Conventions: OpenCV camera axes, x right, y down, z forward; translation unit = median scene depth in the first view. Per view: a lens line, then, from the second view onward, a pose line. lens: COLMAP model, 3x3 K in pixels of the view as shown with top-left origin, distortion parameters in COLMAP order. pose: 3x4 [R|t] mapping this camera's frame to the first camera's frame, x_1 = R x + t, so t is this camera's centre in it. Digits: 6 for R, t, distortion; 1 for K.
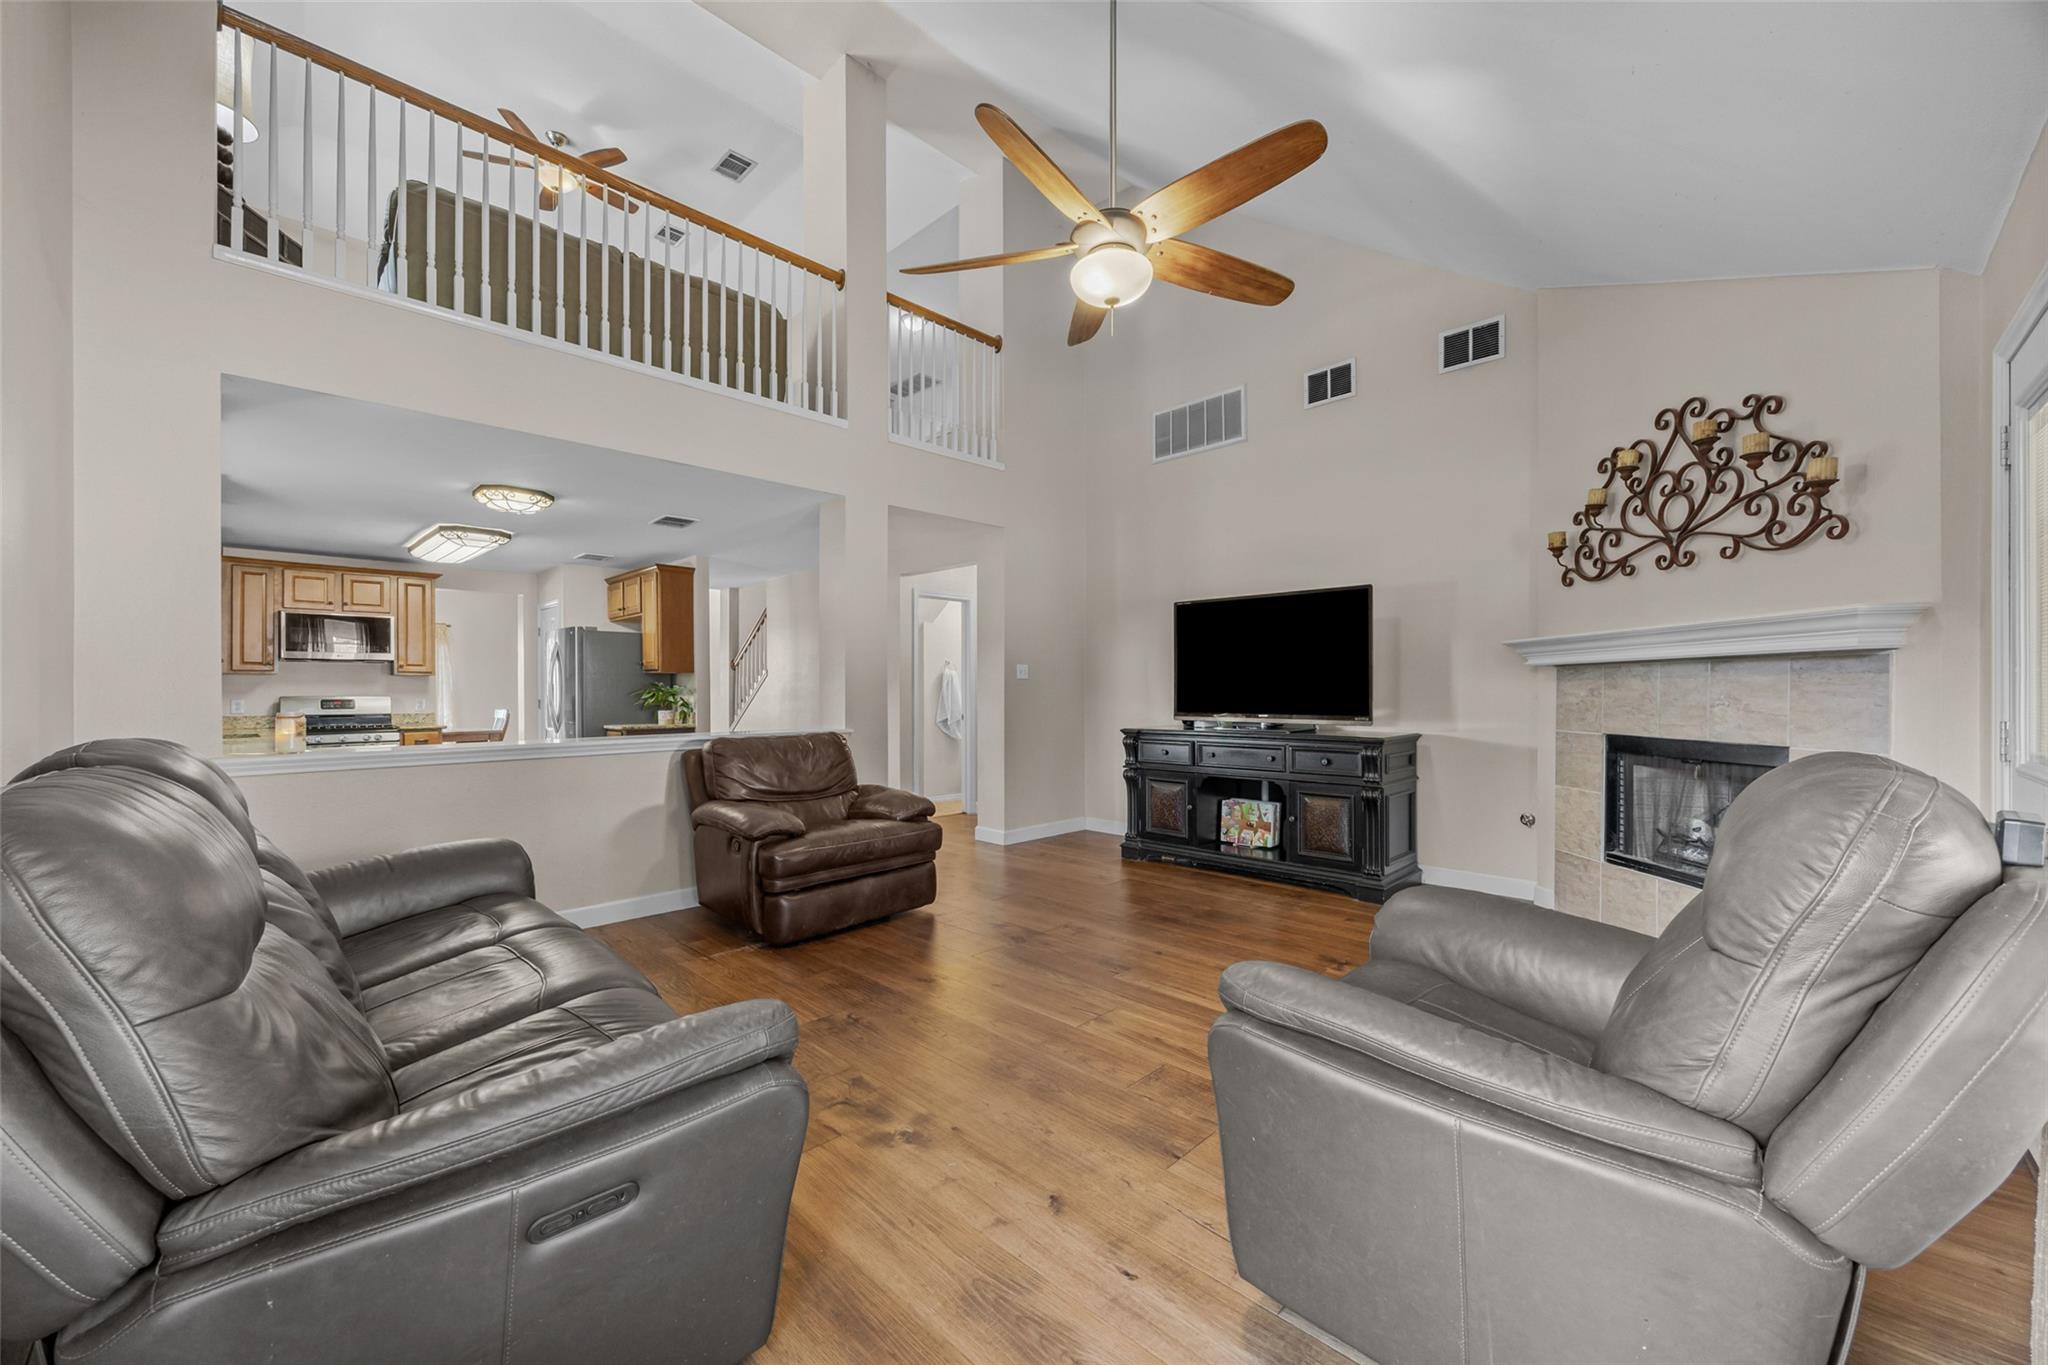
lens RADIAL K [[787.9, 0, 1014.2], [0, 787.9, 693.1], [0, 0, 1]] dist [-0.002512, -0.000076]
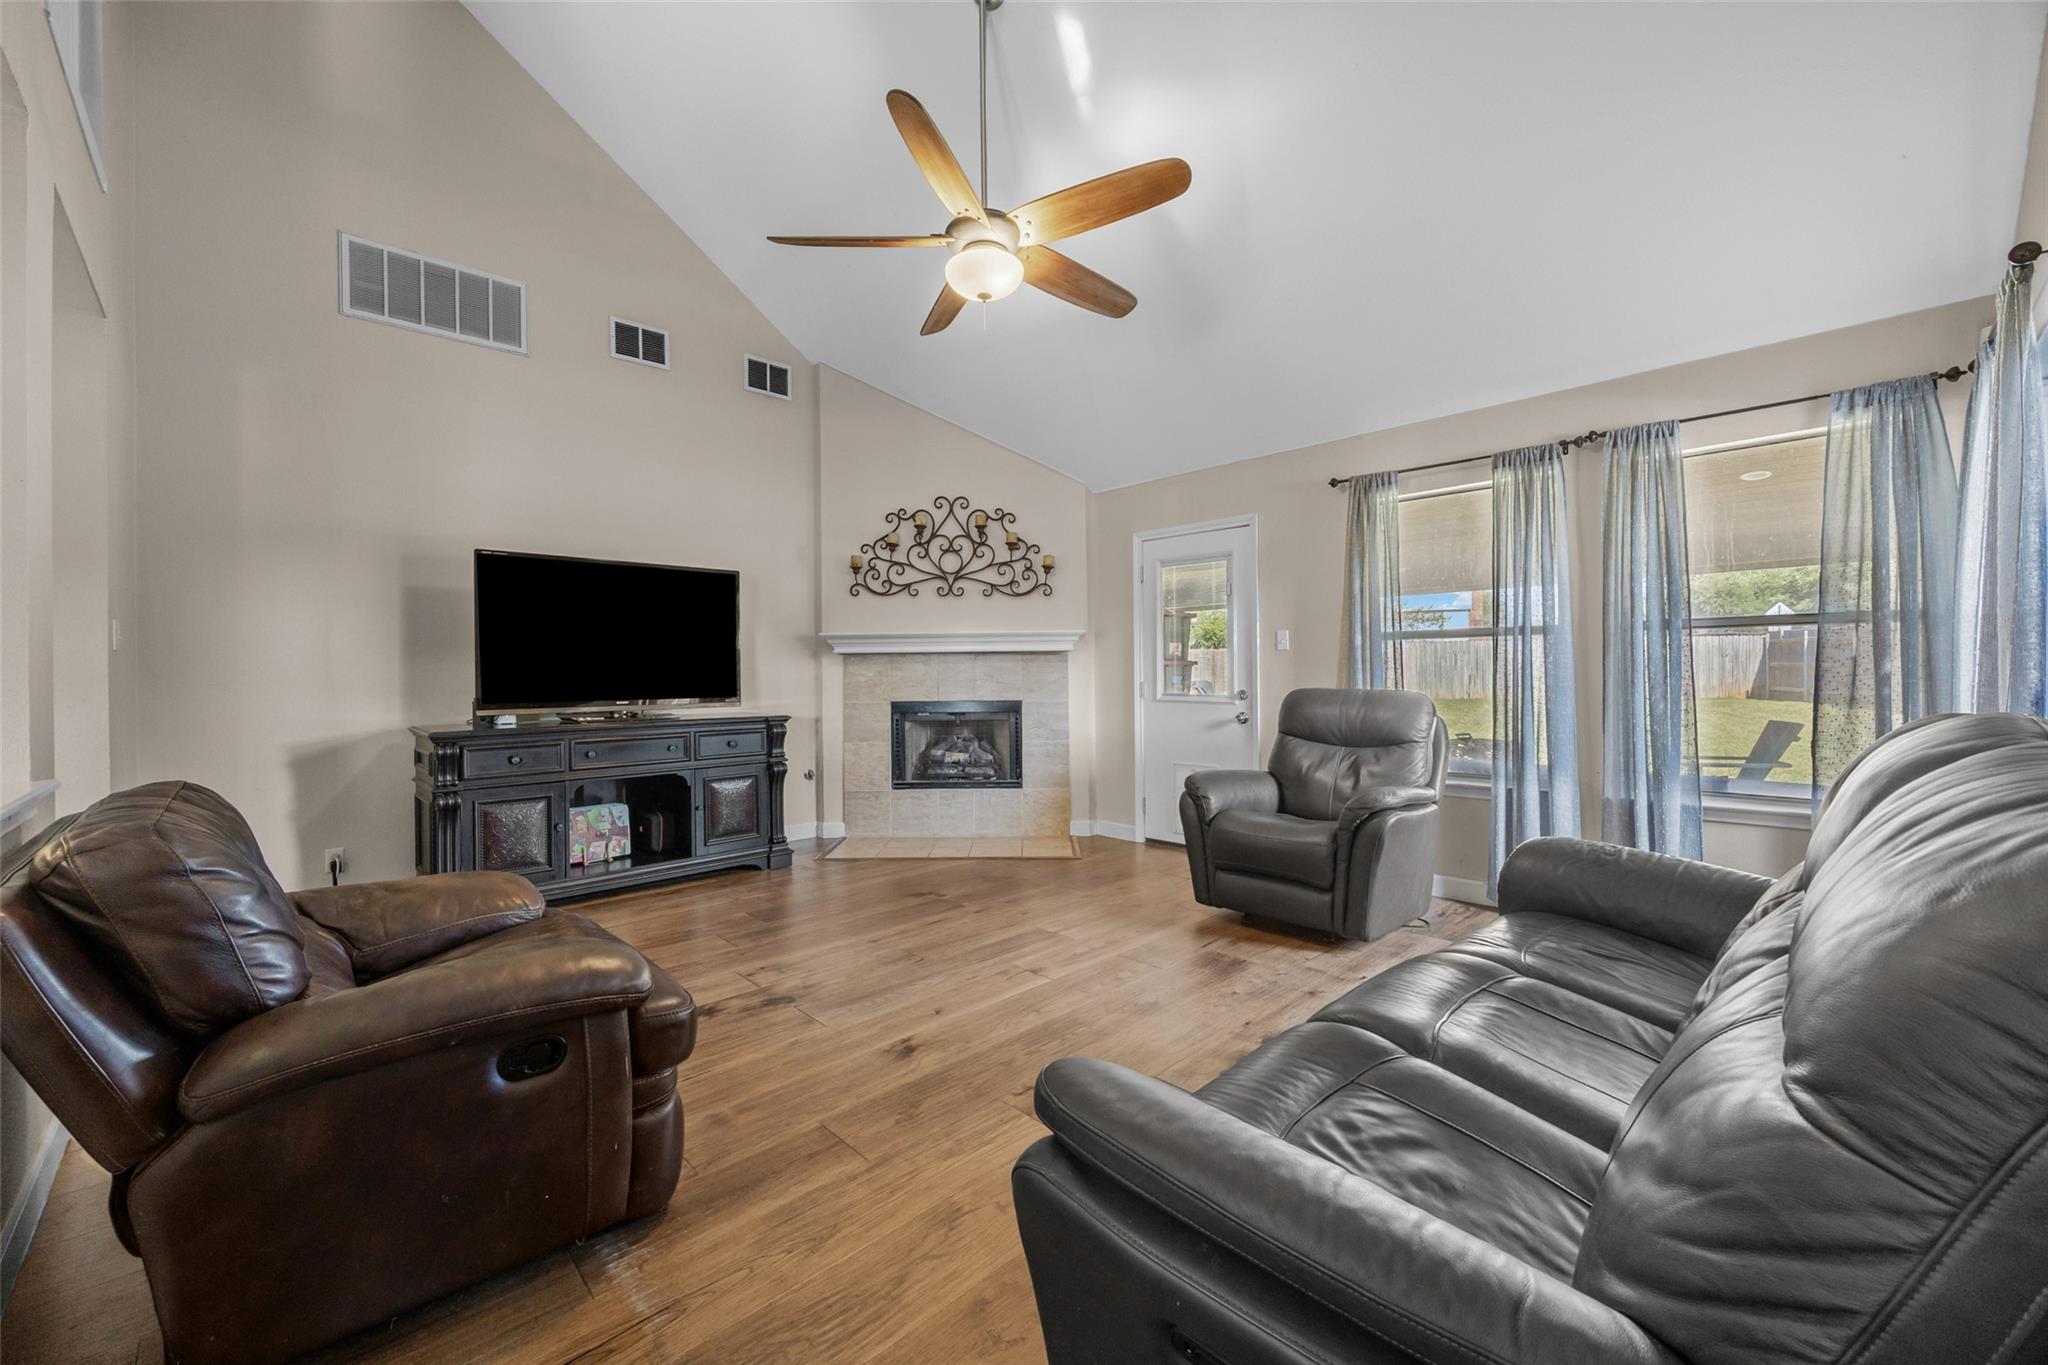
lens RADIAL K [[807.5, 0, 1018.9], [0, 807.5, 674.6], [0, 0, 1]] dist [0.001820, 0.000108]
pose [[0.022746, -0.001702, 0.999740, -0.611385], [0.010835, 0.999940, 0.001456, 0.001642], [-0.999683, 0.010799, 0.022763, 0.602201]]
